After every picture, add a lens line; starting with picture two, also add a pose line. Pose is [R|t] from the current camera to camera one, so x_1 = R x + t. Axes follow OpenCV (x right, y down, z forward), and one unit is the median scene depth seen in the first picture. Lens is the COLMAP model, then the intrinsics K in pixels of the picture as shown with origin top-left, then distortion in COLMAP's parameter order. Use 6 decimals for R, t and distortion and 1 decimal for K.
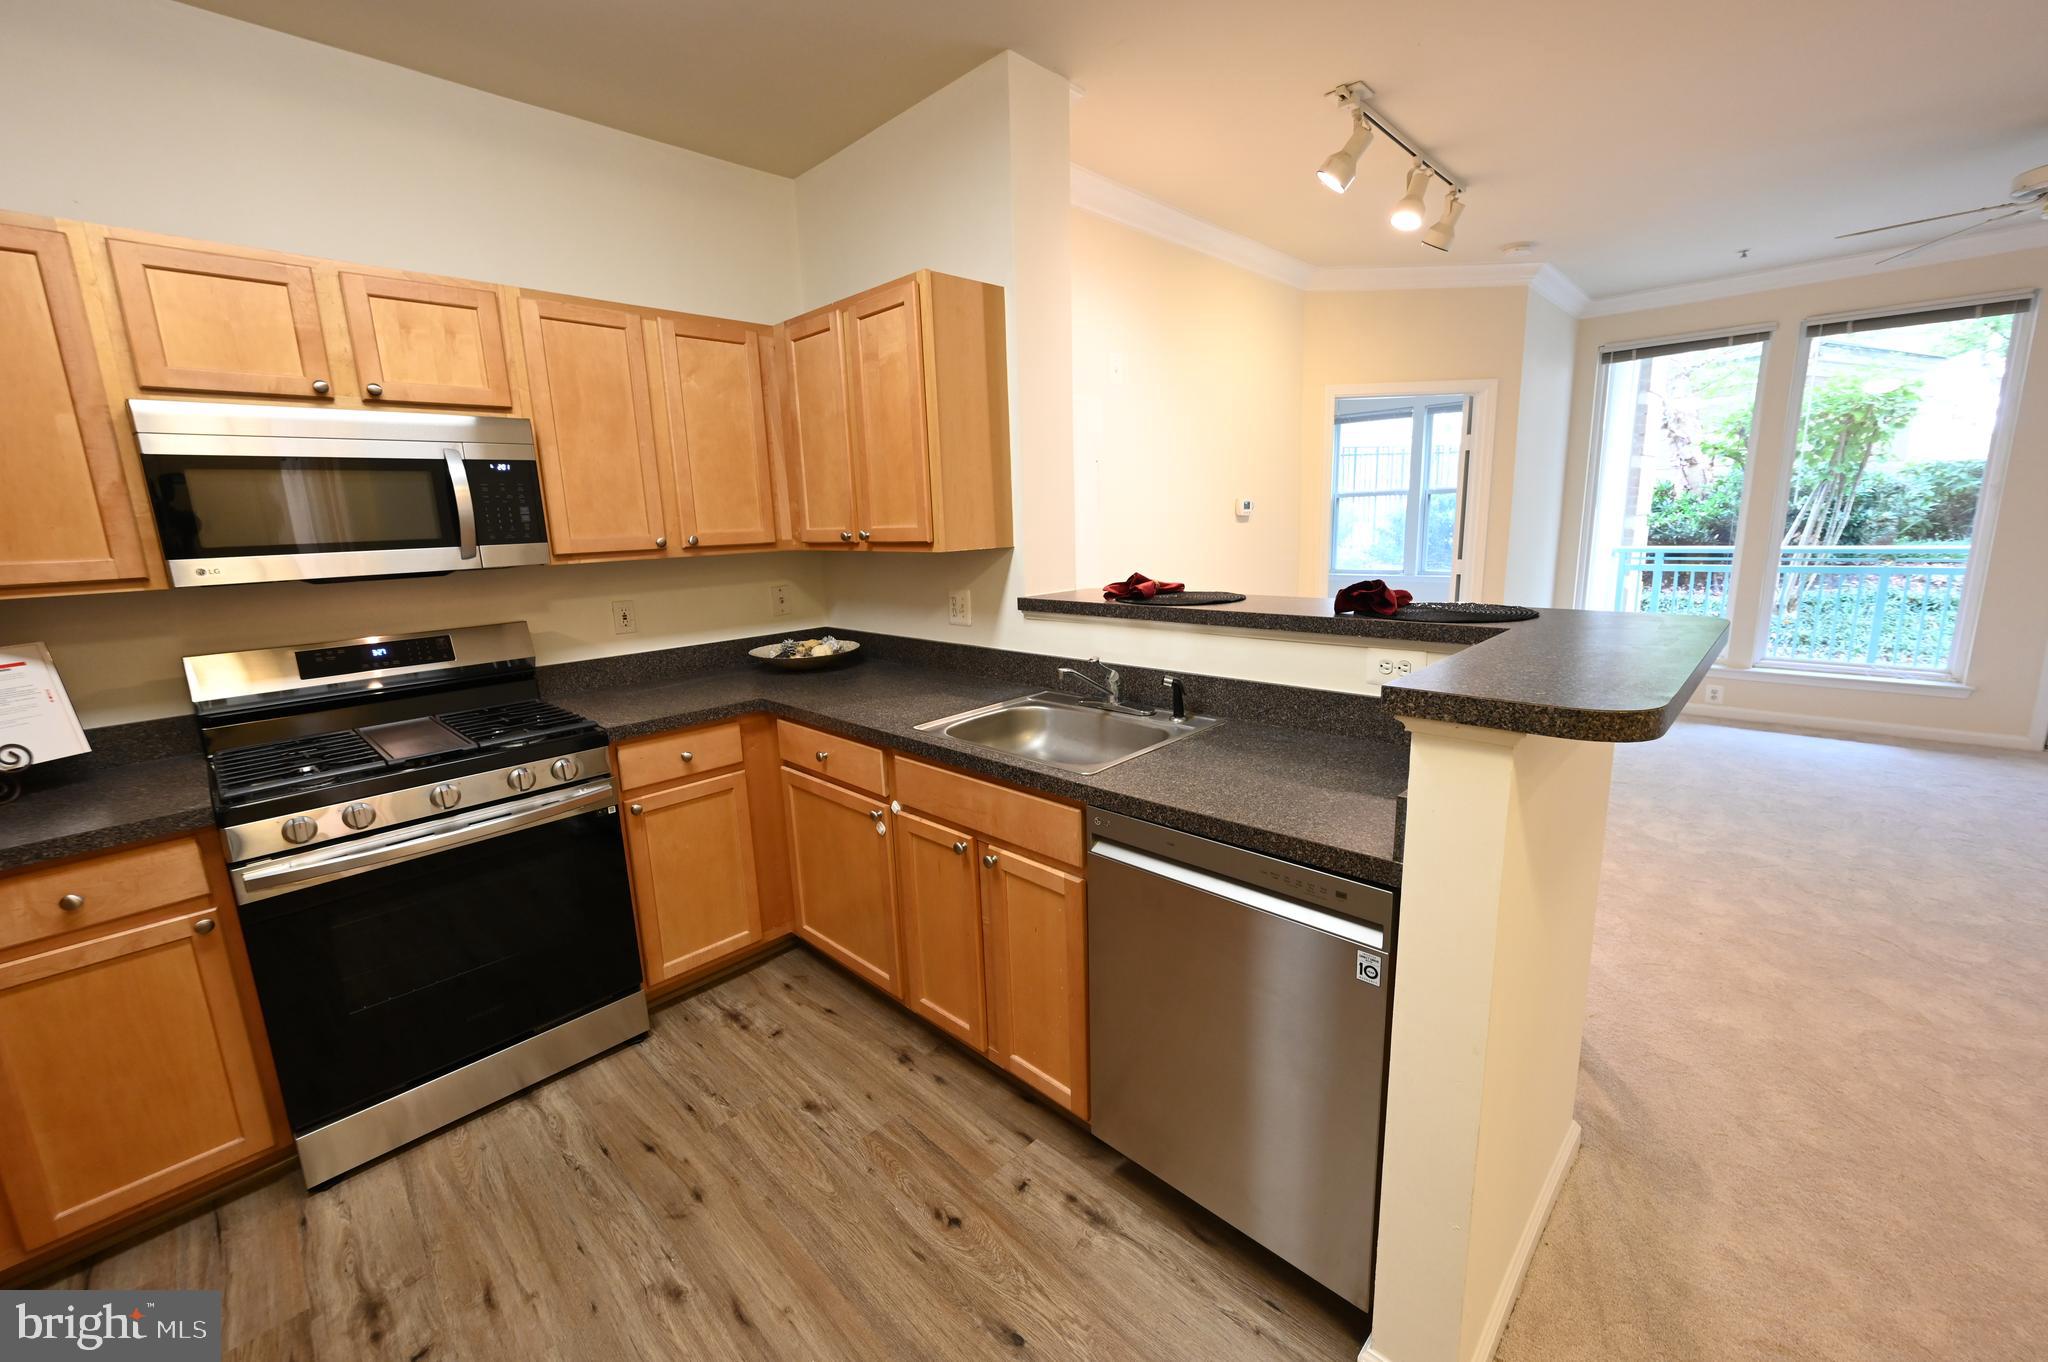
lens RADIAL K [[816.9, 0, 1026.8], [0, 816.9, 667.5], [0, 0, 1]] dist [0.001813, 0.000608]
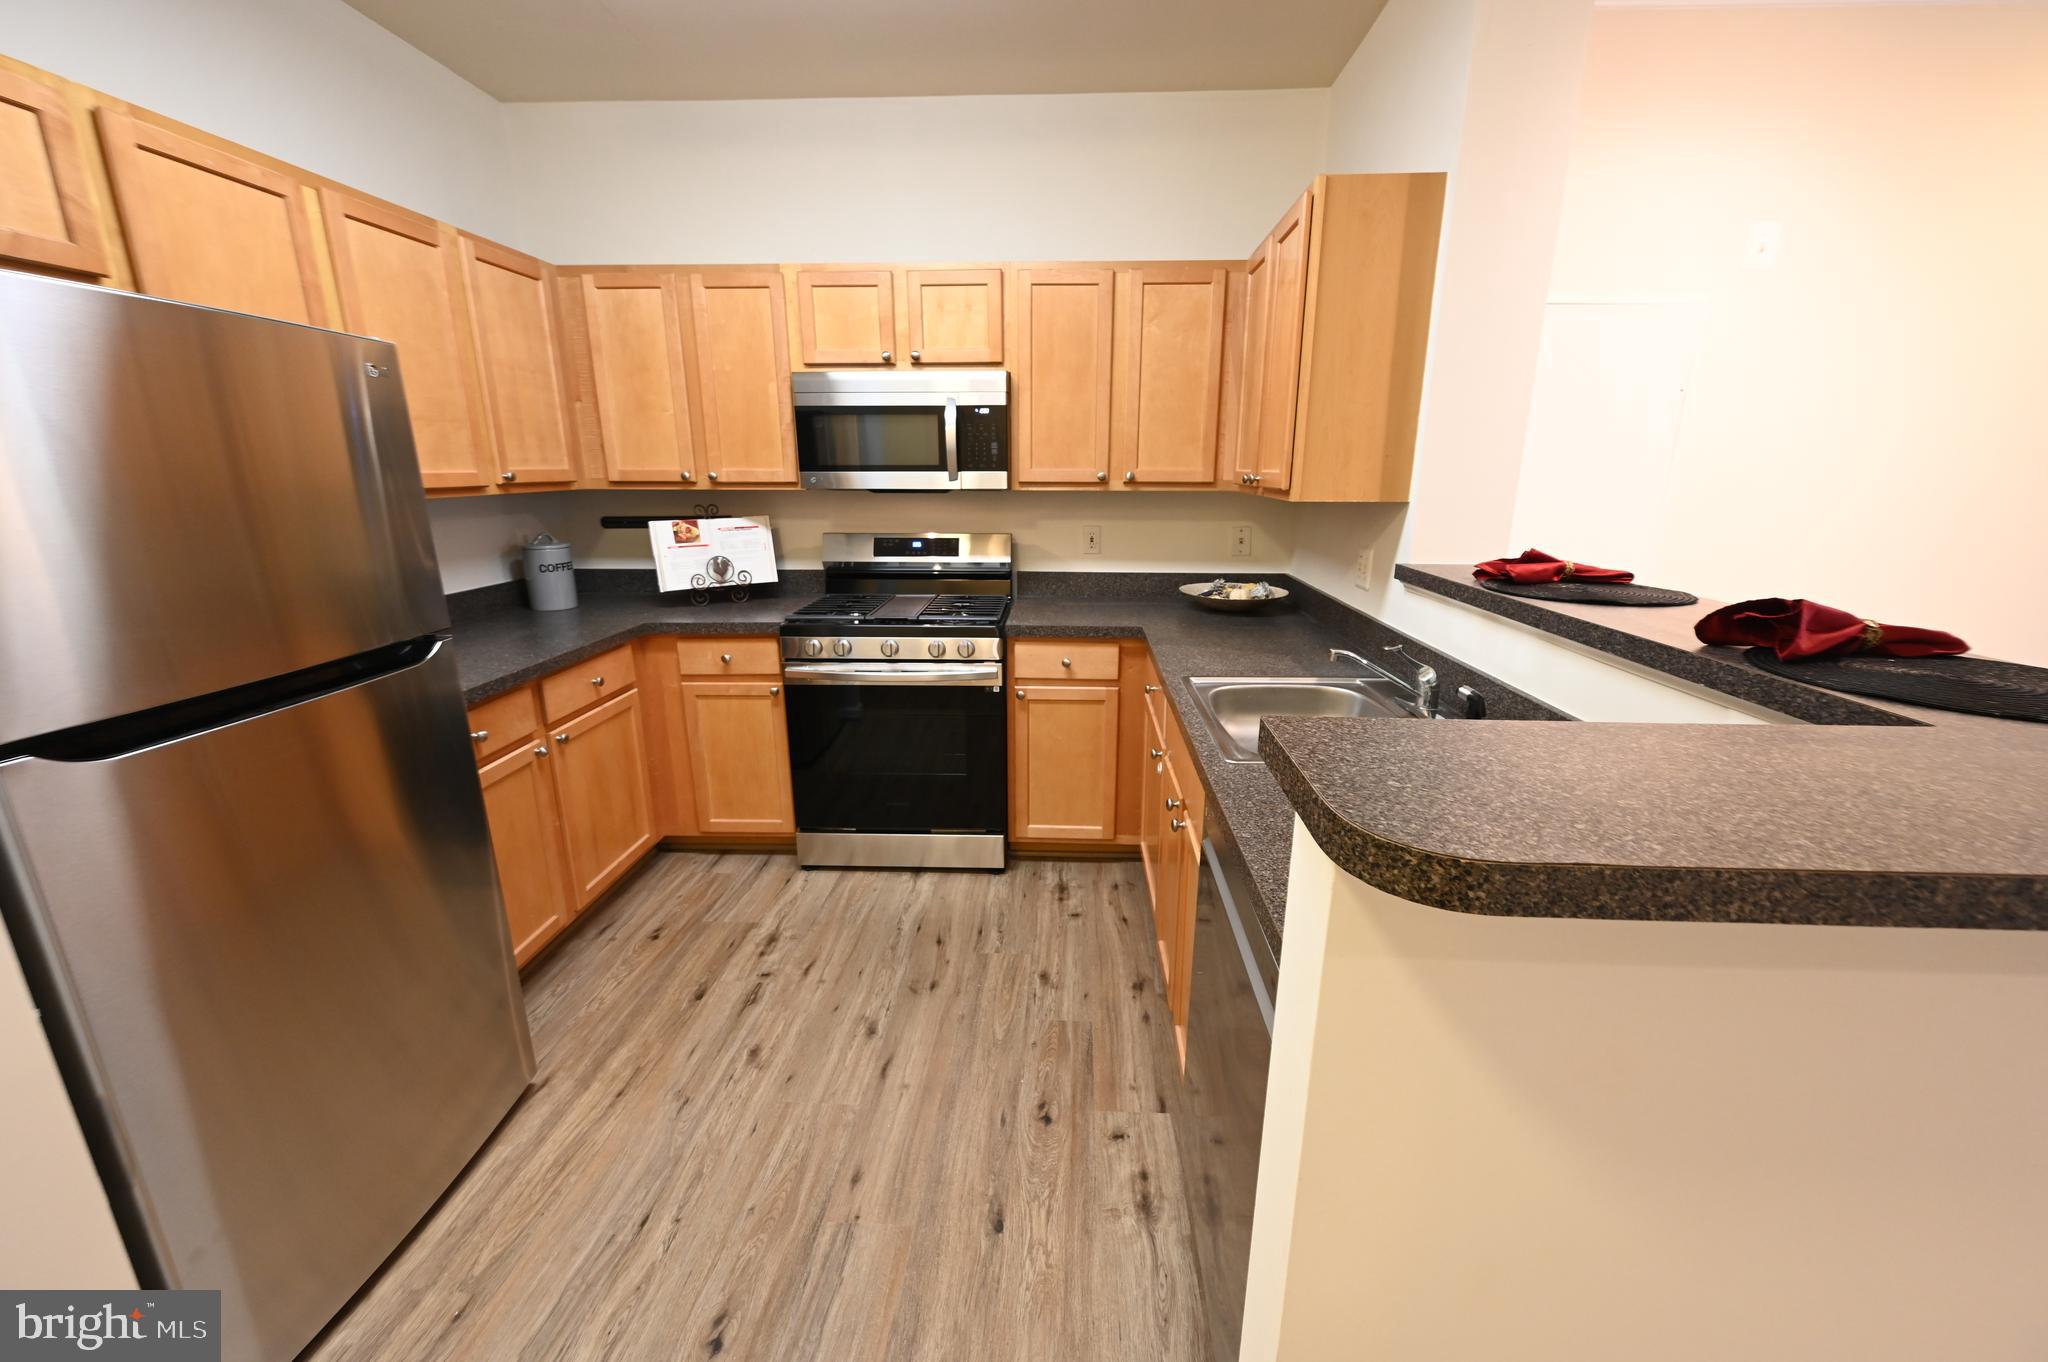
lens RADIAL K [[816.9, 0, 1039.0], [0, 816.9, 676.9], [0, 0, 1]] dist [0.001813, 0.000608]
pose [[0.663985, 0.223521, -0.713556, 0.455177], [-0.162717, 0.974600, 0.153880, -0.051371], [0.729827, 0.013934, 0.683490, 0.199395]]
